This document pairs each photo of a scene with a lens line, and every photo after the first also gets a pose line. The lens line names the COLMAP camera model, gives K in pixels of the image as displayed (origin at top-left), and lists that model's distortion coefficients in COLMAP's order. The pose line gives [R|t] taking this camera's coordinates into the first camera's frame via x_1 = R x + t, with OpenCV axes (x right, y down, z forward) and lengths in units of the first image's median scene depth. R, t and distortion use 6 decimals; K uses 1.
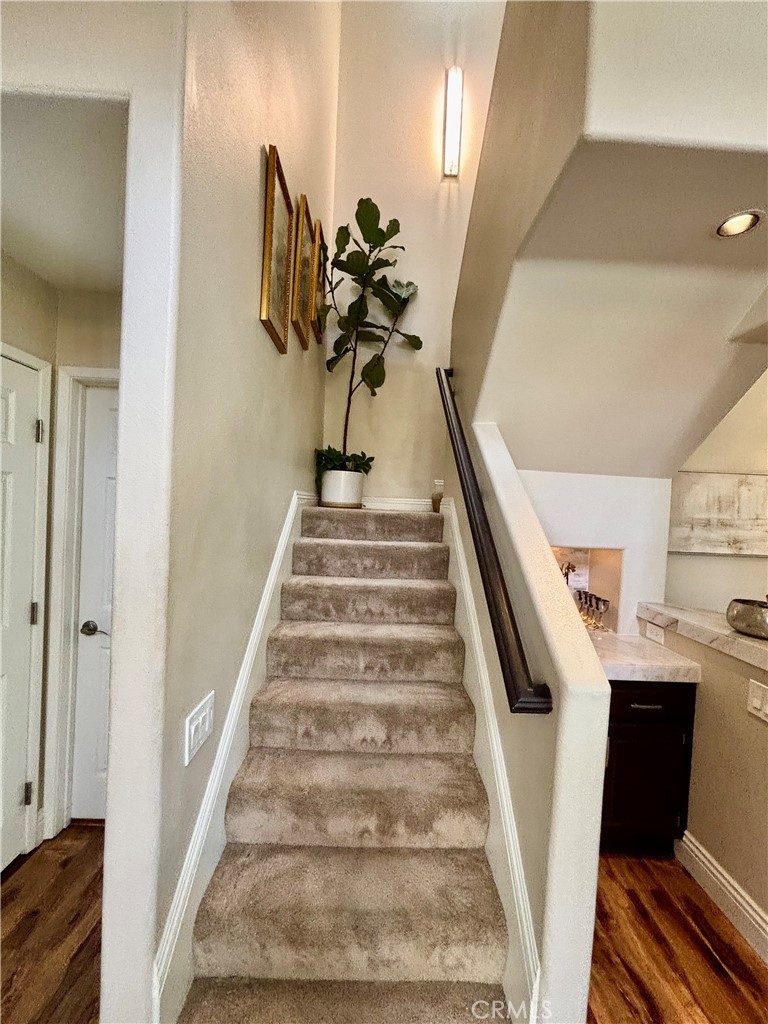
lens RADIAL K [[410.5, 0, 389.7], [0, 410.5, 512.7], [0, 0, 1]] dist [0.006642, -0.000539]
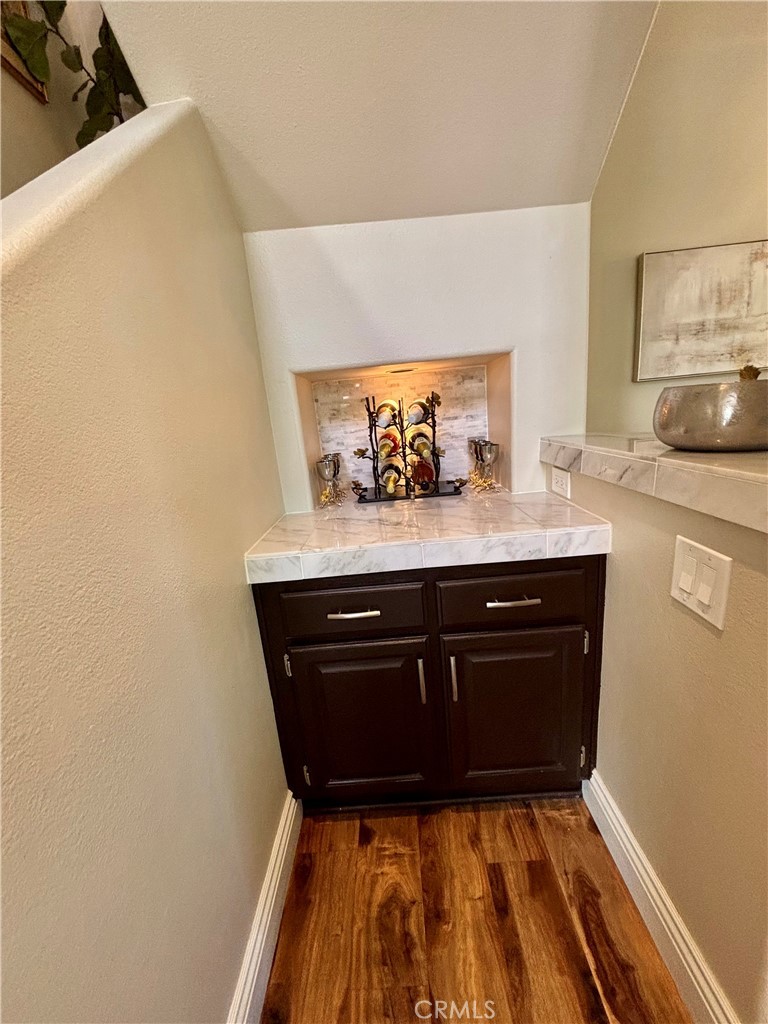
lens RADIAL K [[410.5, 0, 381.0], [0, 410.5, 513.4], [0, 0, 1]] dist [0.006642, -0.000539]
pose [[0.989185, -0.127863, -0.071863, 0.386888], [0.140690, 0.965660, 0.218419, 0.153519], [0.041468, -0.226167, 0.973206, 0.357405]]
